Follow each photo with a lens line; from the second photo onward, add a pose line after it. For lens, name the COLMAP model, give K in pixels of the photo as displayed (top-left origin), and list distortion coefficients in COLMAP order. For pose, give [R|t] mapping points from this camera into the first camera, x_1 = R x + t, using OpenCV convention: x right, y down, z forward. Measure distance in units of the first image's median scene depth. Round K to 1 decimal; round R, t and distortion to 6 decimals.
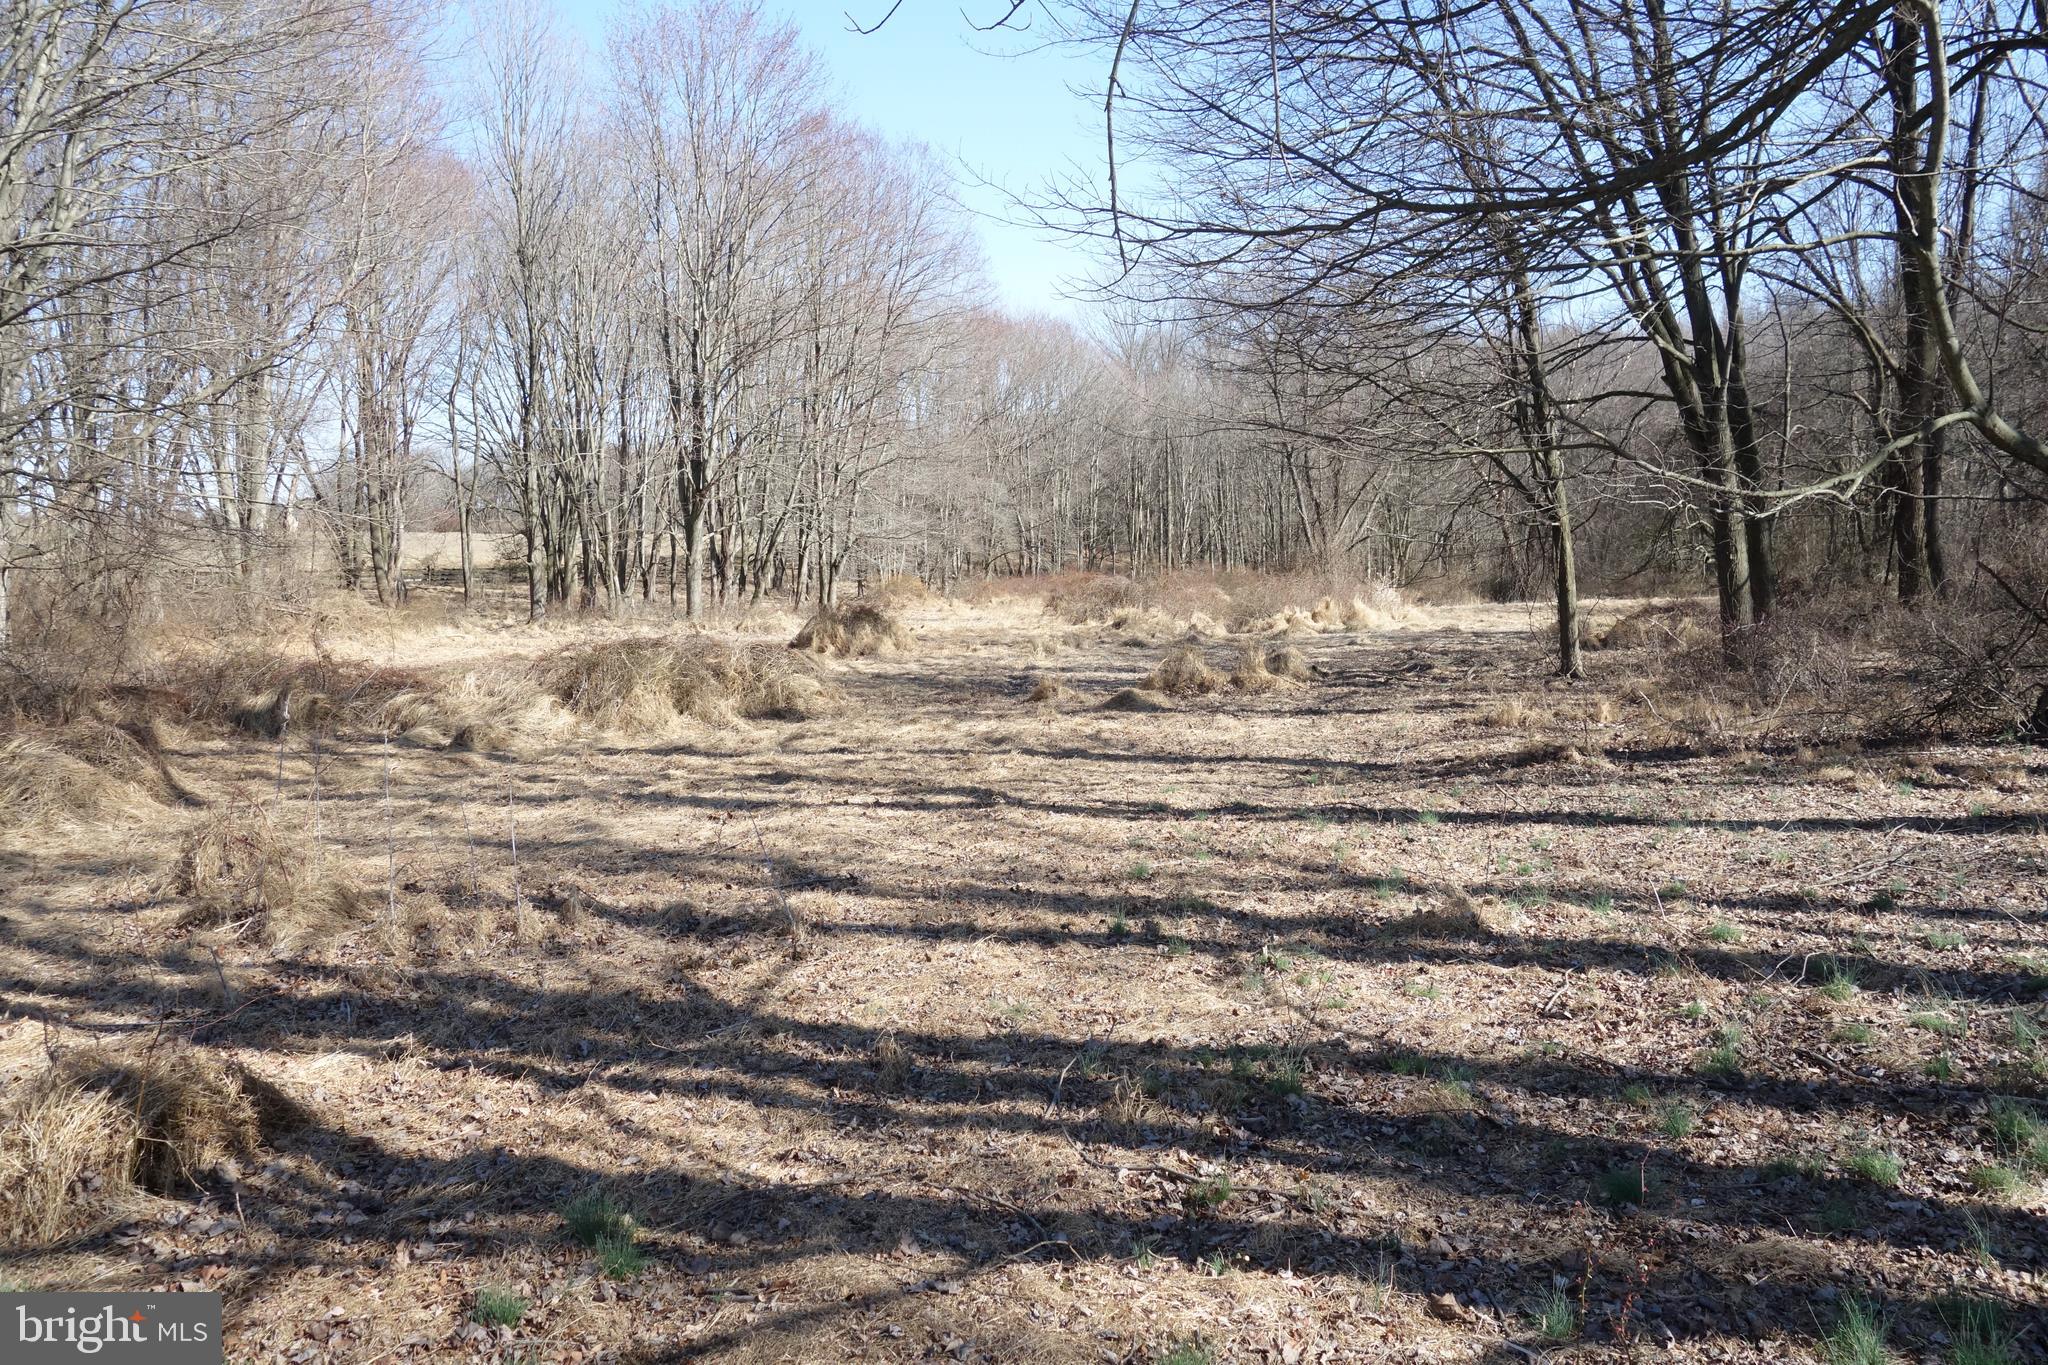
lens RADIAL K [[1665.2, 0, 1023.9], [0, 1665.2, 678.3], [0, 0, 1]] dist [-0.008129, -0.001993]
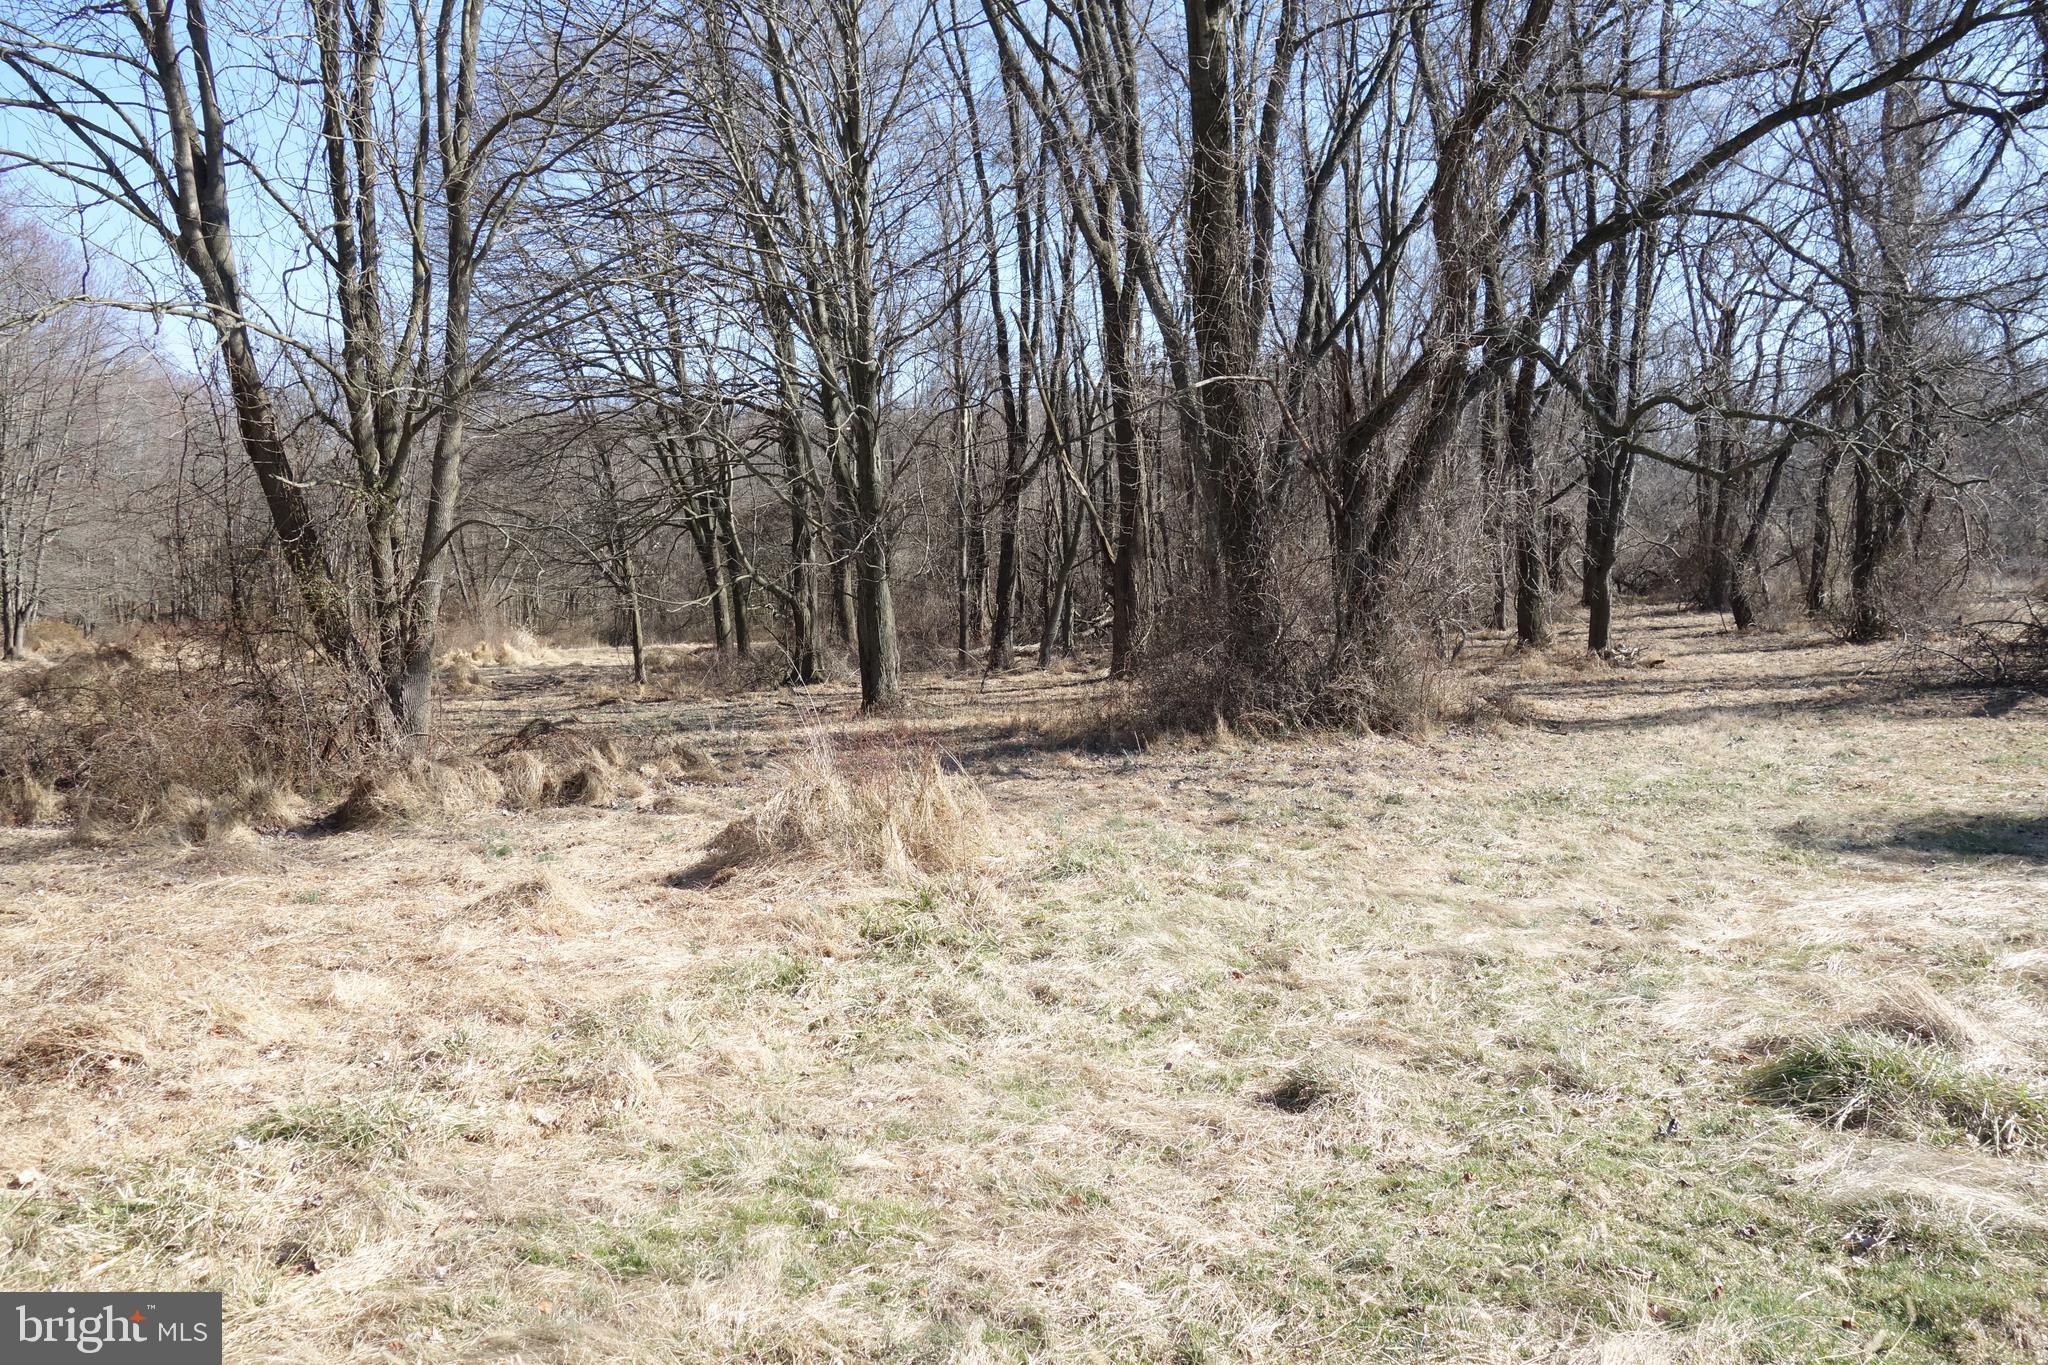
lens RADIAL K [[1665.2, 0, 1023.4], [0, 1665.2, 679.5], [0, 0, 1]] dist [-0.008129, -0.001993]
pose [[0.871686, -0.004604, 0.490043, -0.116660], [0.018477, 0.999554, -0.023477, 0.025971], [-0.489716, 0.029519, 0.871382, -0.463709]]
